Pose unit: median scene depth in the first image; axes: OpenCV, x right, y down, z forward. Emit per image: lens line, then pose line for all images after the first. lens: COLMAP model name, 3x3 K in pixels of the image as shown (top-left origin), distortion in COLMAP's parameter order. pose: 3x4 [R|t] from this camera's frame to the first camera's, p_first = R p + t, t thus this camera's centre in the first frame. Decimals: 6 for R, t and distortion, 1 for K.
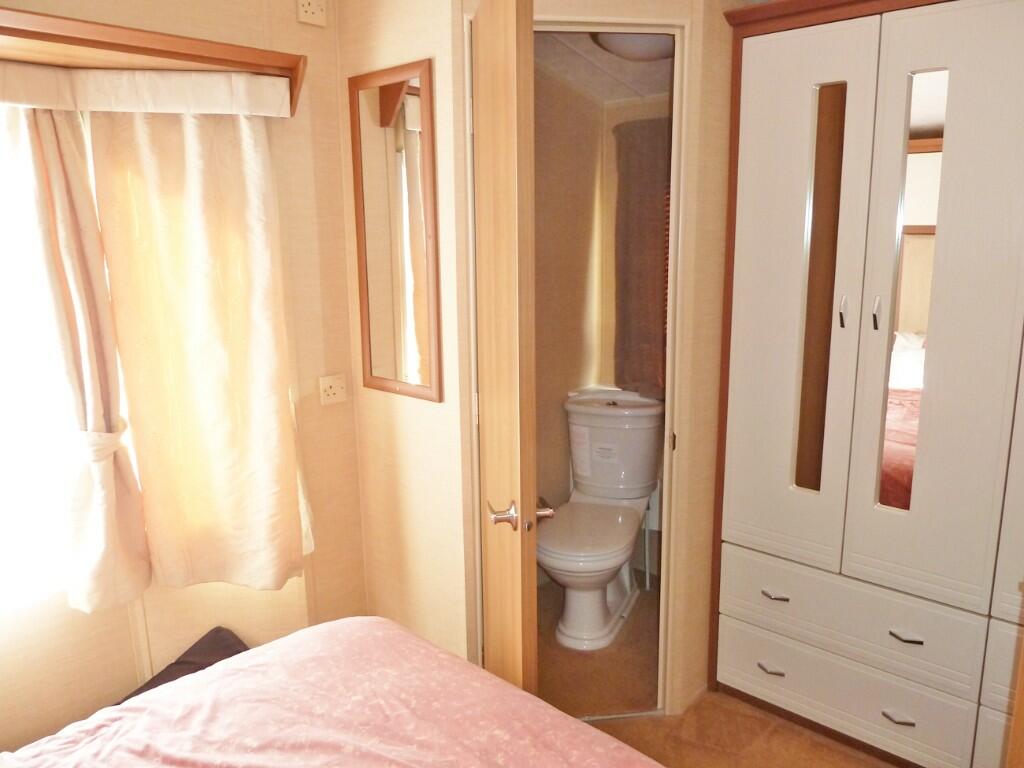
lens RADIAL K [[770.8, 0, 514.7], [0, 770.8, 388.3], [0, 0, 1]] dist [-0.026050, 0.000008]
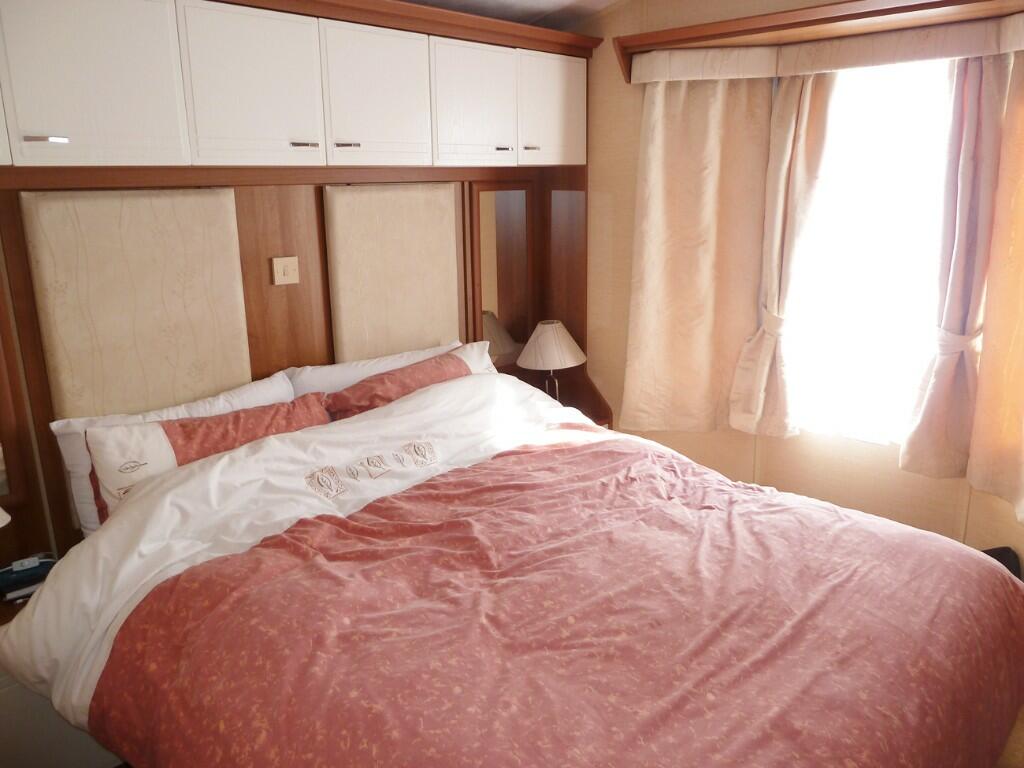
lens RADIAL K [[770.8, 0, 514.1], [0, 770.8, 380.3], [0, 0, 1]] dist [-0.026050, 0.000008]
pose [[-0.012775, 0.263685, -0.964524, 0.817433], [-0.184485, 0.947422, 0.261453, -0.072471], [0.982752, 0.181280, 0.036542, 0.388900]]
